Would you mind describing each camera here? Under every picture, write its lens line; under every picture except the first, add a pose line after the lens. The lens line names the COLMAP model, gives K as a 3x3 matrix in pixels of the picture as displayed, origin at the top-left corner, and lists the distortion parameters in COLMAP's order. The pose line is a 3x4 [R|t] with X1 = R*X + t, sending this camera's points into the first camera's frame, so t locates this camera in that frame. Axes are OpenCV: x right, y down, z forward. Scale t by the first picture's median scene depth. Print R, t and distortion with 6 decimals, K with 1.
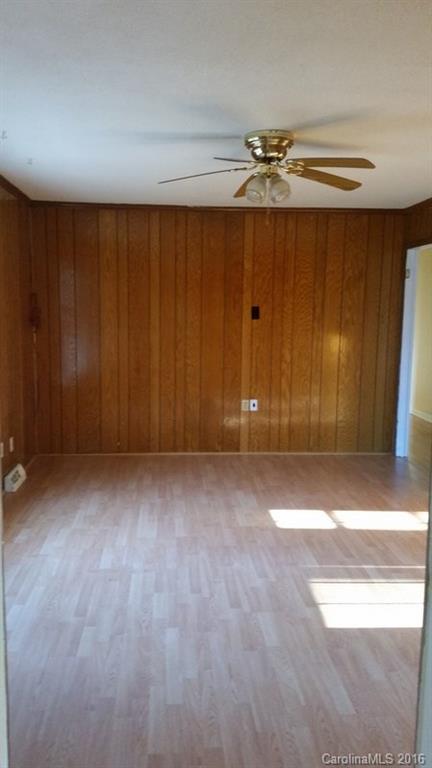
lens RADIAL K [[662.6, 0, 216.0], [0, 662.6, 384.0], [0, 0, 1]] dist [0.270158, -0.534506]
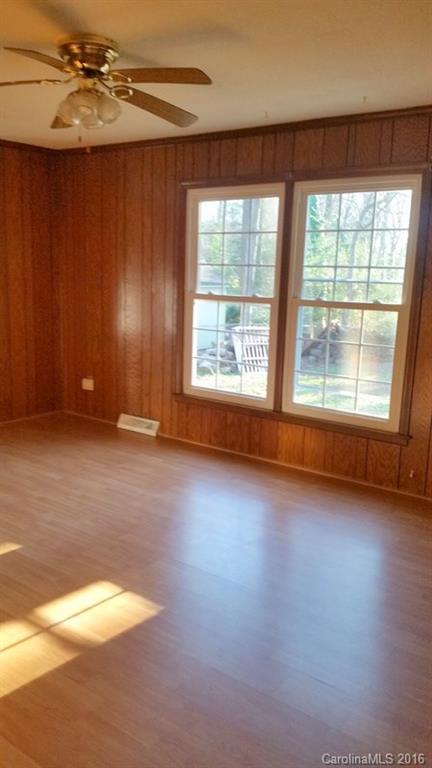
lens RADIAL K [[662.6, 0, 216.0], [0, 662.6, 384.0], [0, 0, 1]] dist [0.270158, -0.534506]
pose [[-0.696113, 0.092431, -0.711958, 0.674896], [-0.113173, 0.965151, 0.235957, -0.213585], [0.708956, 0.244827, -0.661393, 1.992999]]
